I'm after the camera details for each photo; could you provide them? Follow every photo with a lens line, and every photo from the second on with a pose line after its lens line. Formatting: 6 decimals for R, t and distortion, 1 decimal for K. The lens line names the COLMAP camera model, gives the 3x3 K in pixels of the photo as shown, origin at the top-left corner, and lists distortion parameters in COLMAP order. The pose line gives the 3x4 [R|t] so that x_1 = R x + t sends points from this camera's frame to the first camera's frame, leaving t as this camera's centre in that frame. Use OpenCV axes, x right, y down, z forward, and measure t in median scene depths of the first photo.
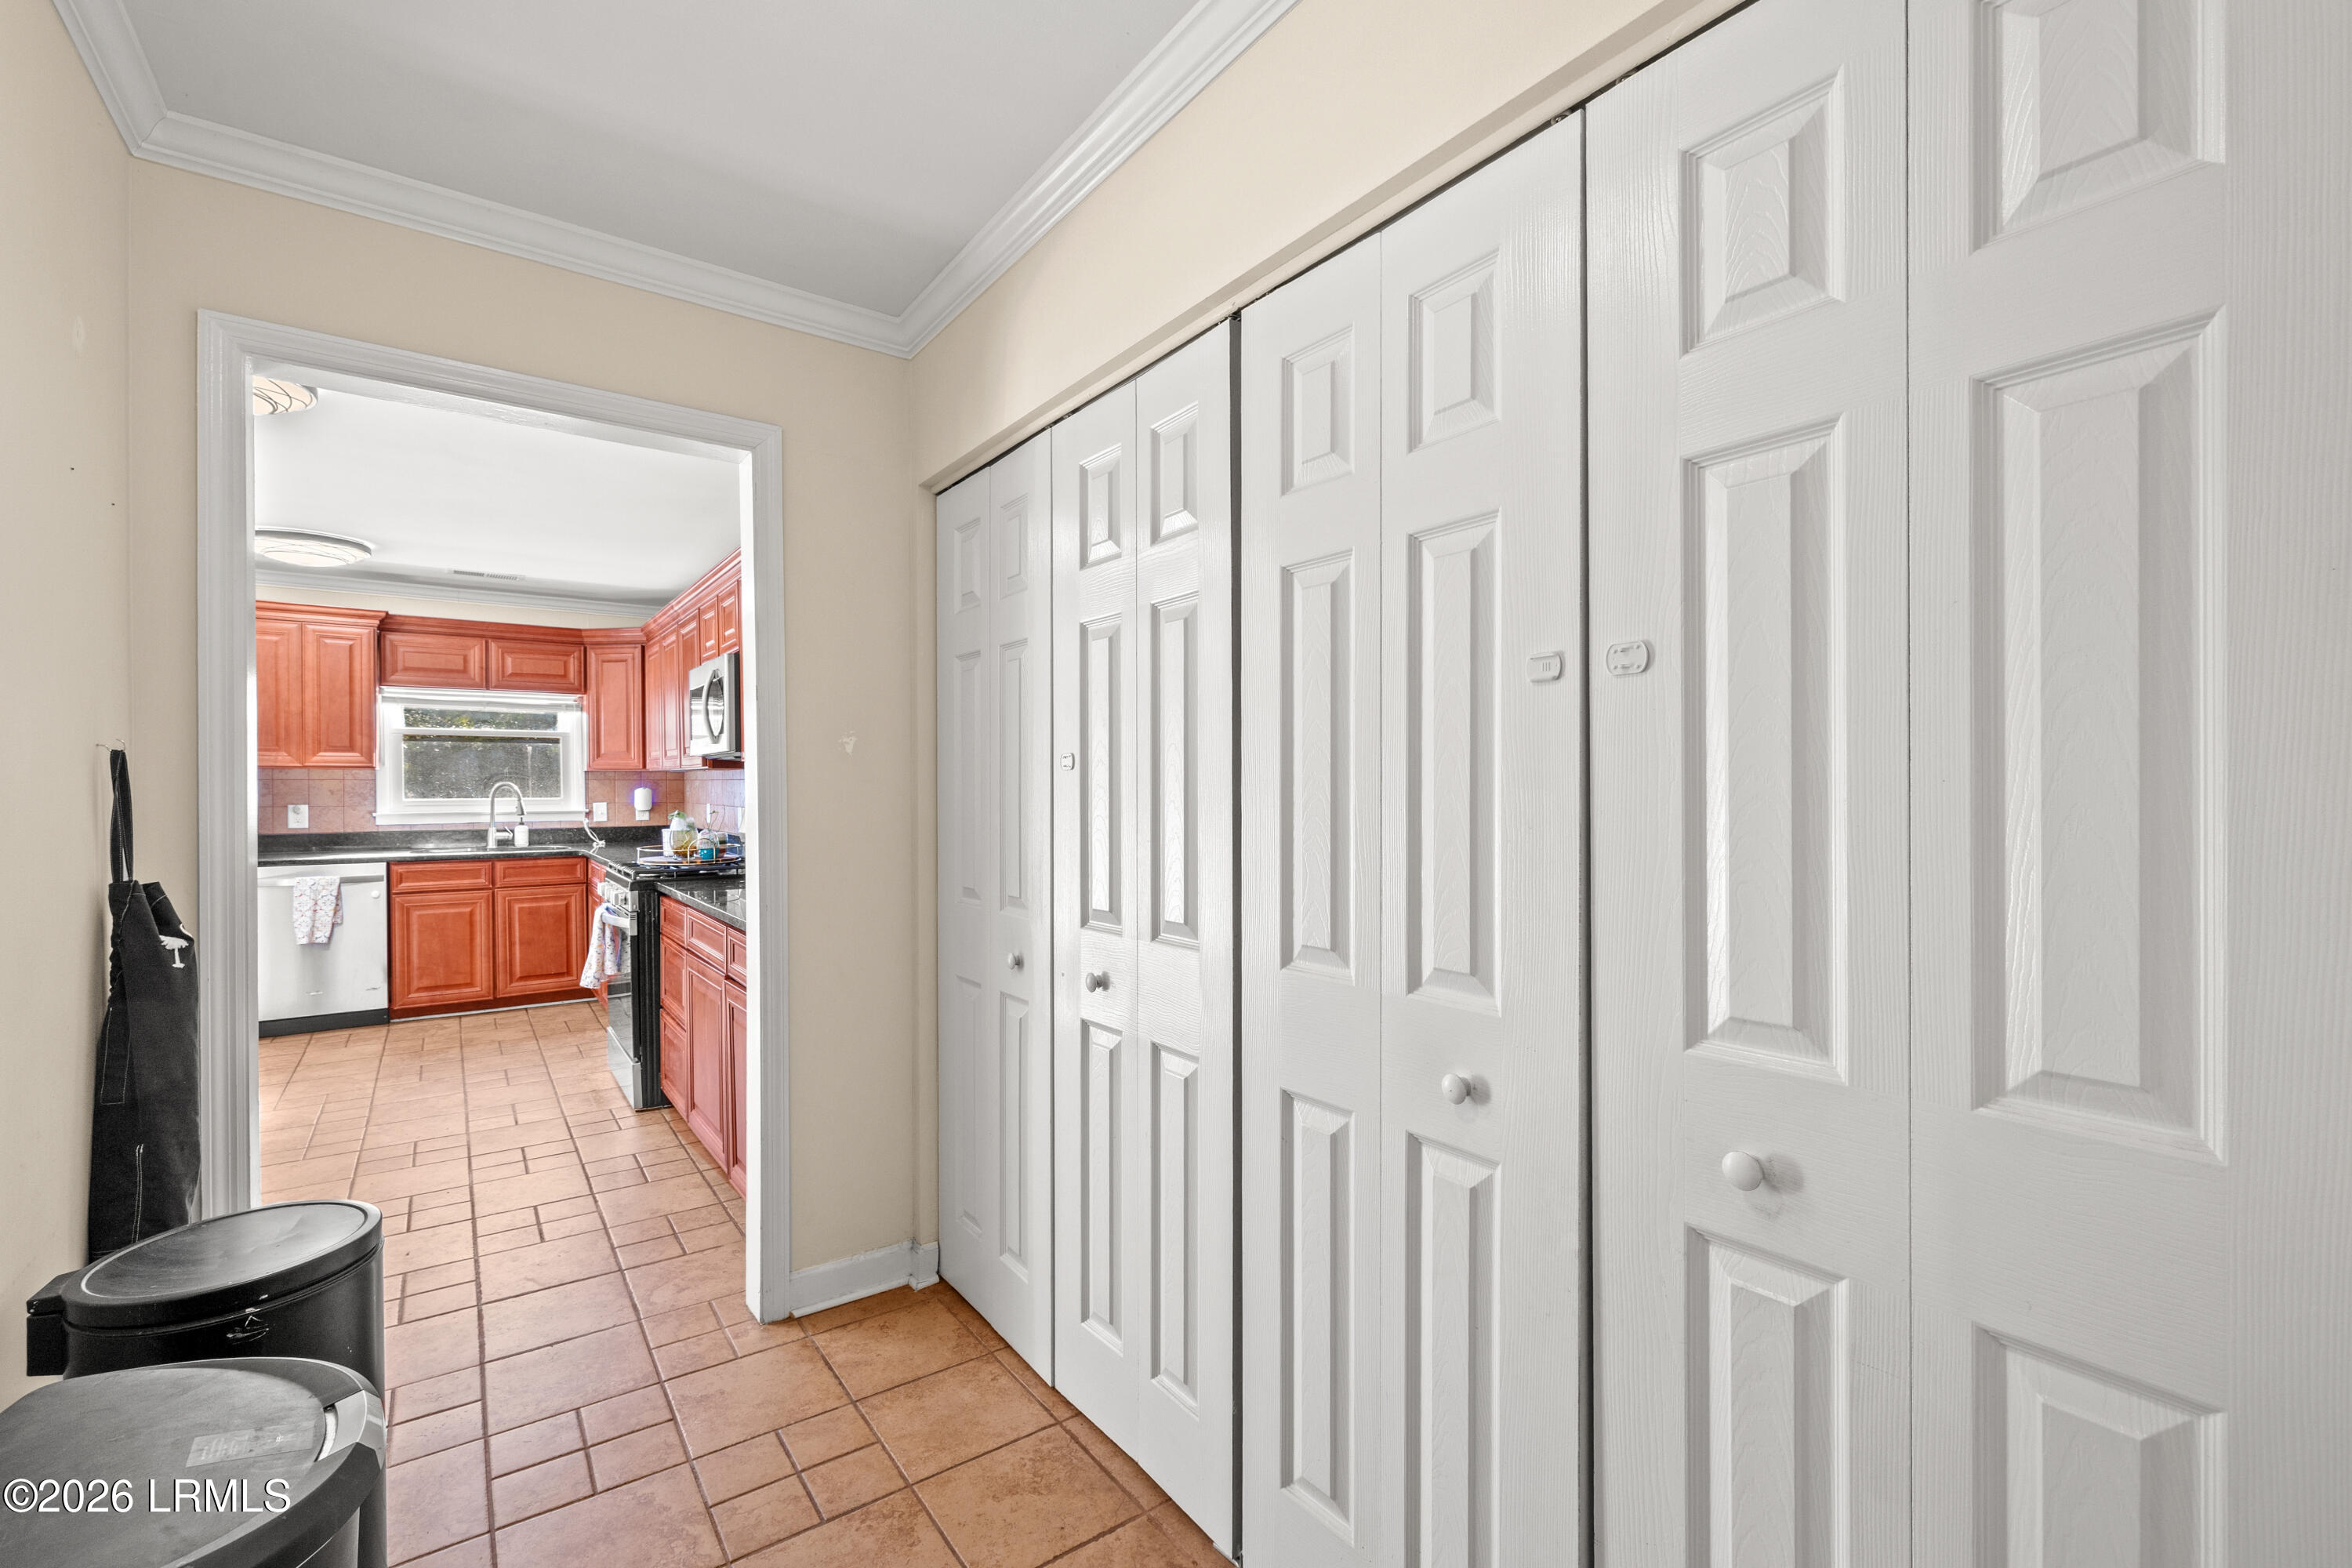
lens RADIAL K [[1026.7, 0, 1178.8], [0, 1026.7, 796.7], [0, 0, 1]] dist [0.000530, -0.000163]
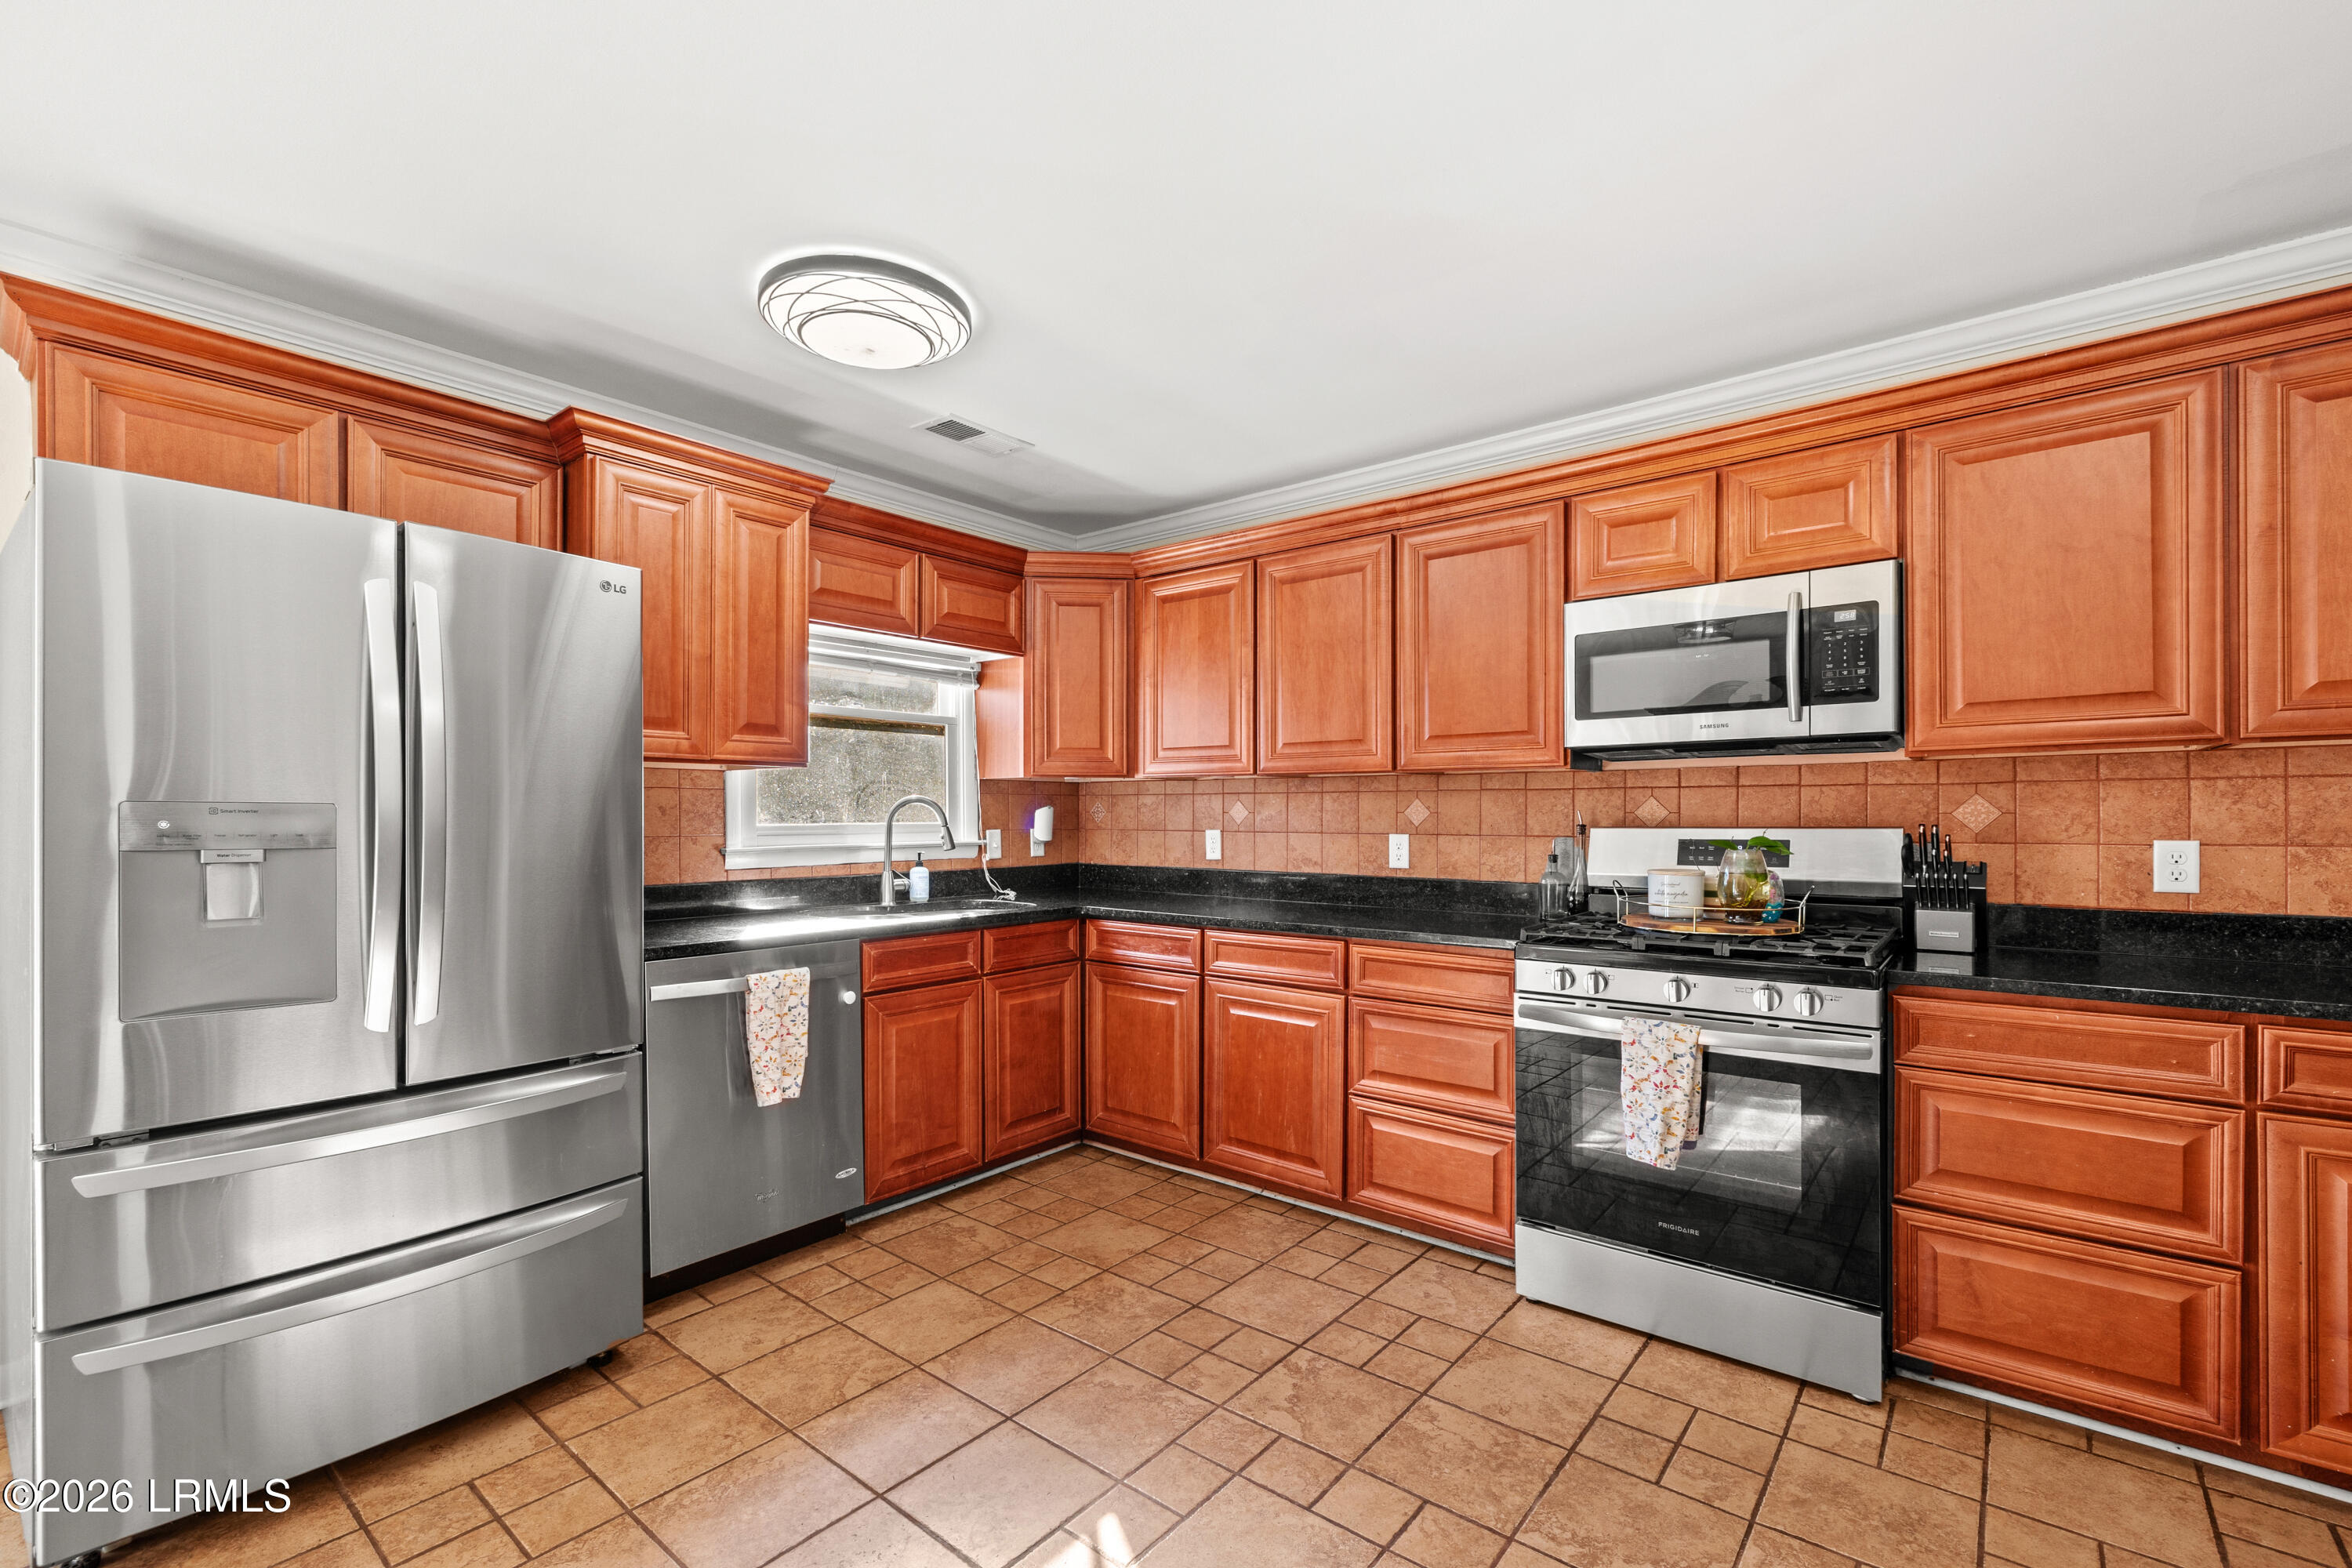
lens RADIAL K [[1026.7, 0, 1167.3], [0, 1026.7, 825.2], [0, 0, 1]] dist [0.000530, -0.000163]
pose [[0.967859, -0.003150, 0.251473, -0.708378], [0.004020, 0.999988, -0.002947, 0.005964], [-0.251461, 0.003863, 0.967860, 0.405623]]
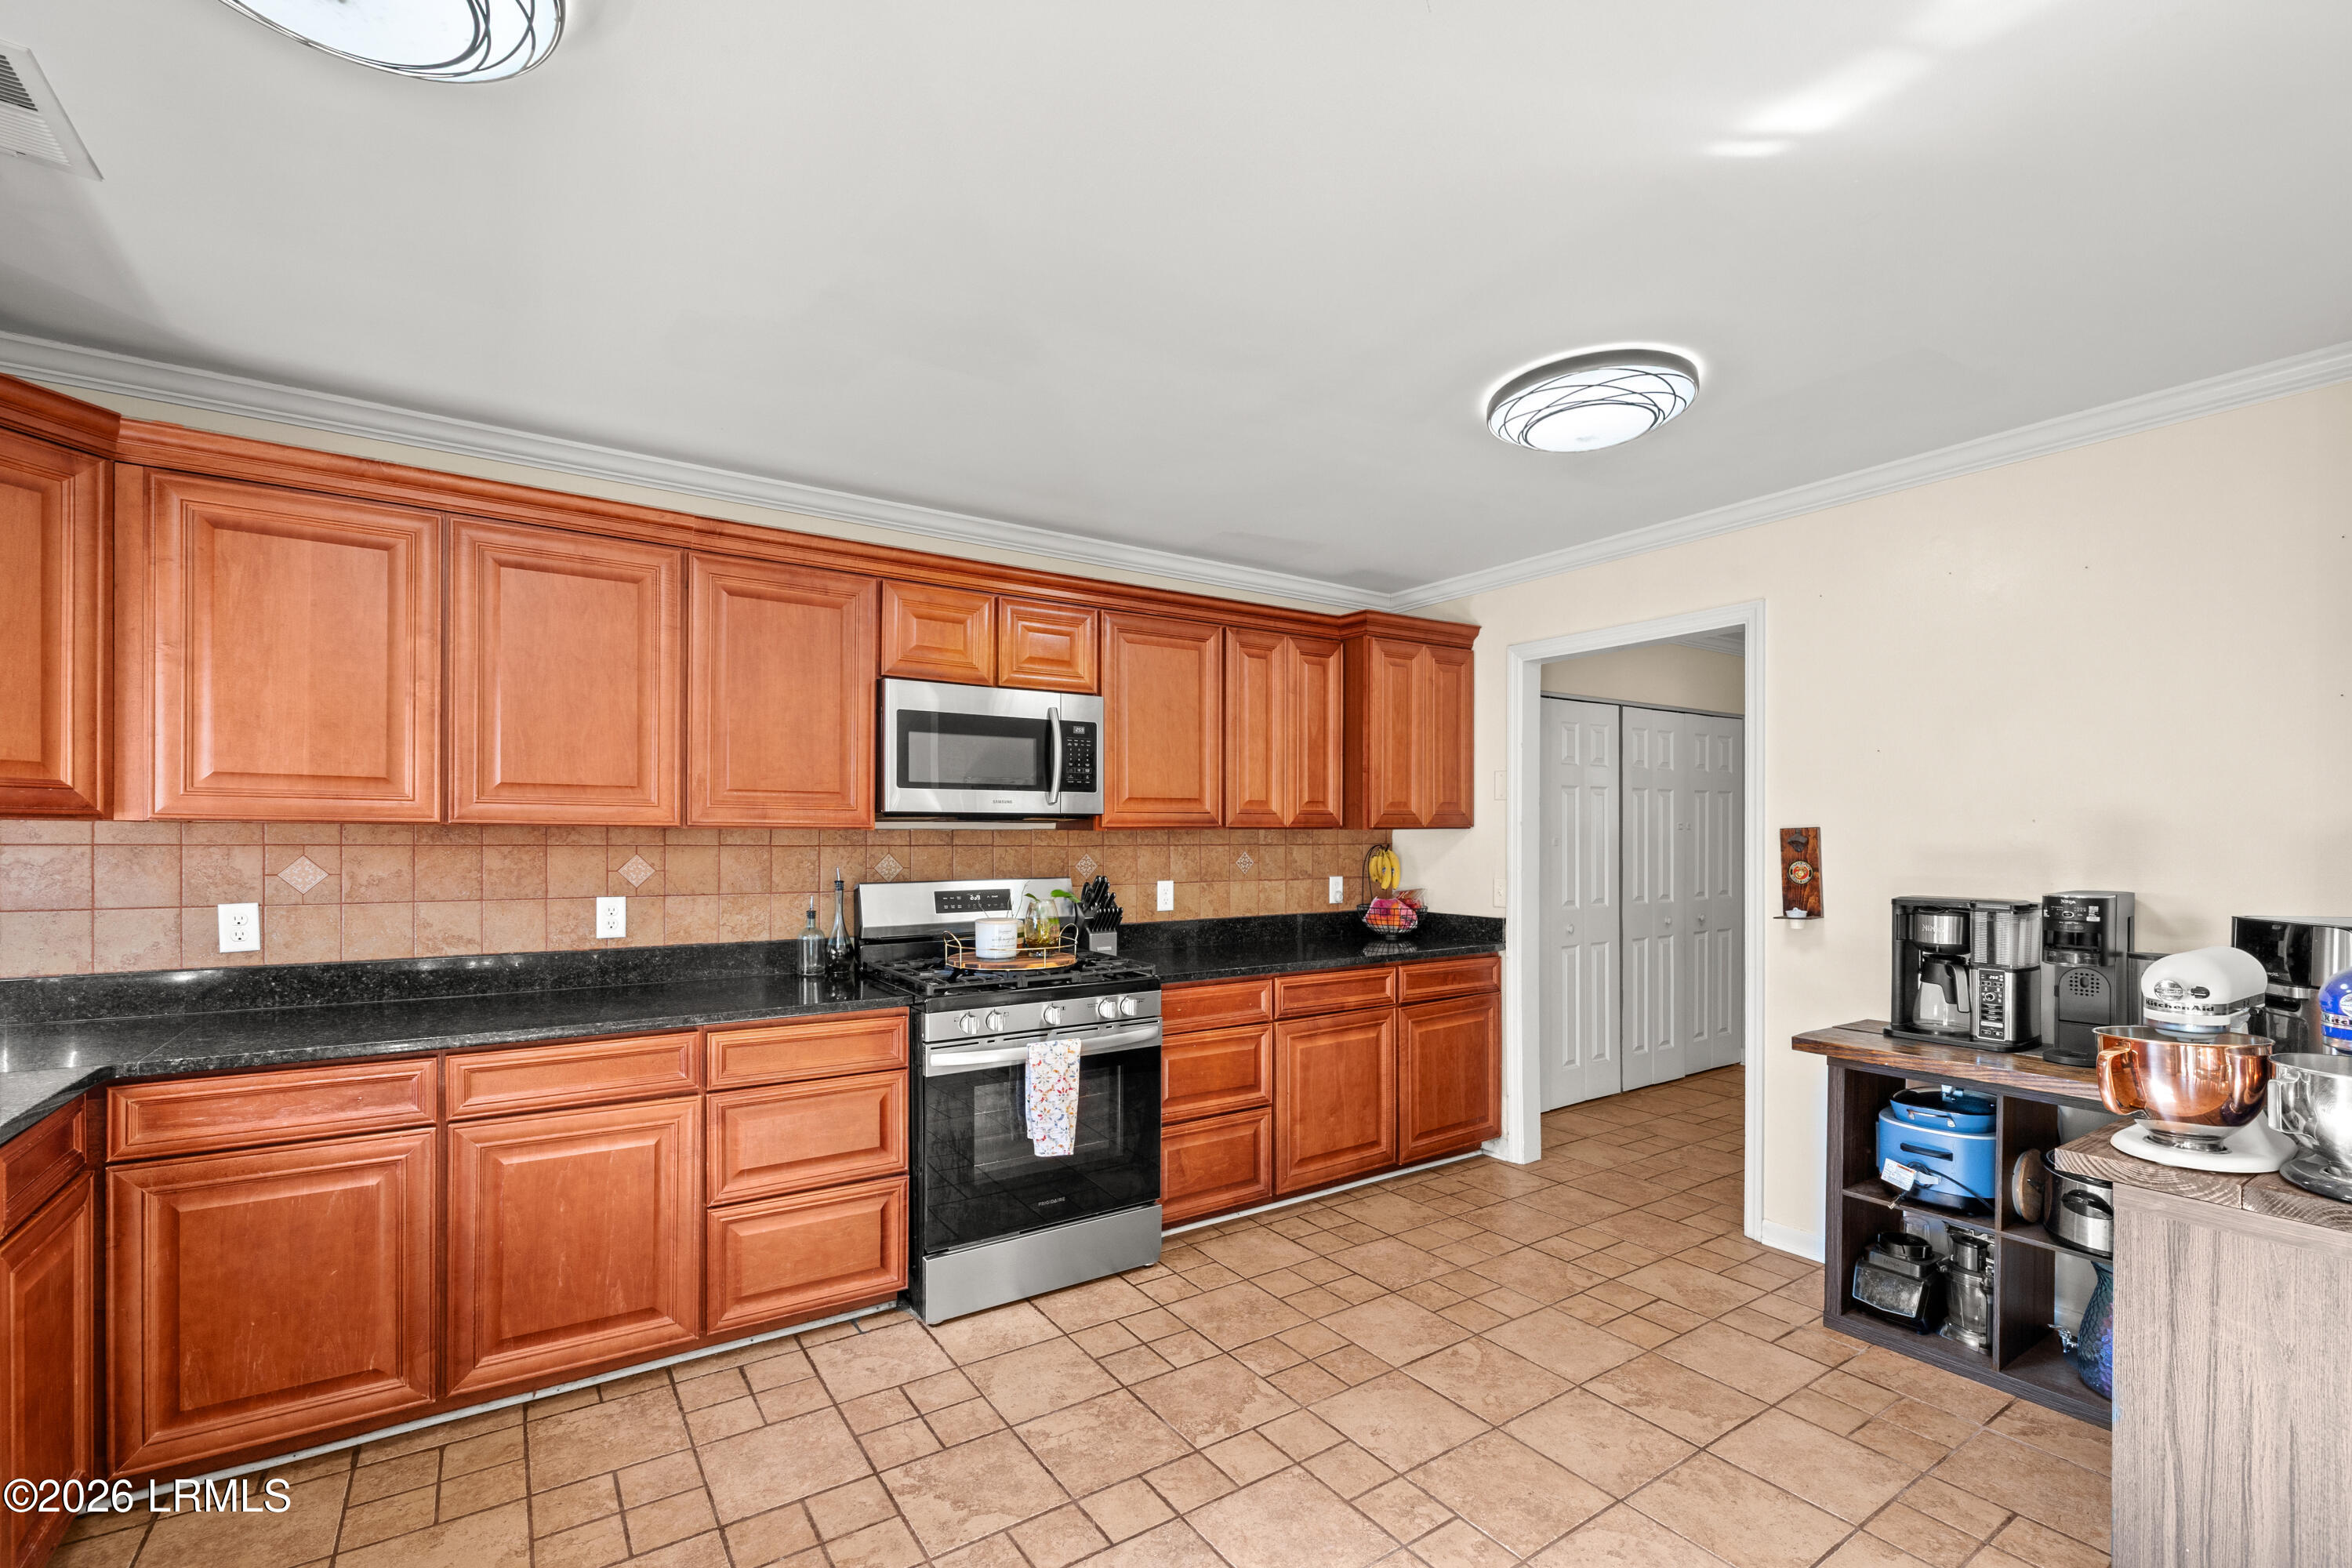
lens RADIAL K [[1026.7, 0, 1176.4], [0, 1026.7, 847.2], [0, 0, 1]] dist [0.000530, -0.000163]
pose [[0.029254, -0.013522, 0.999481, -0.925627], [0.006367, 0.999891, 0.013341, -0.020142], [-0.999552, 0.005973, 0.029337, 0.671231]]
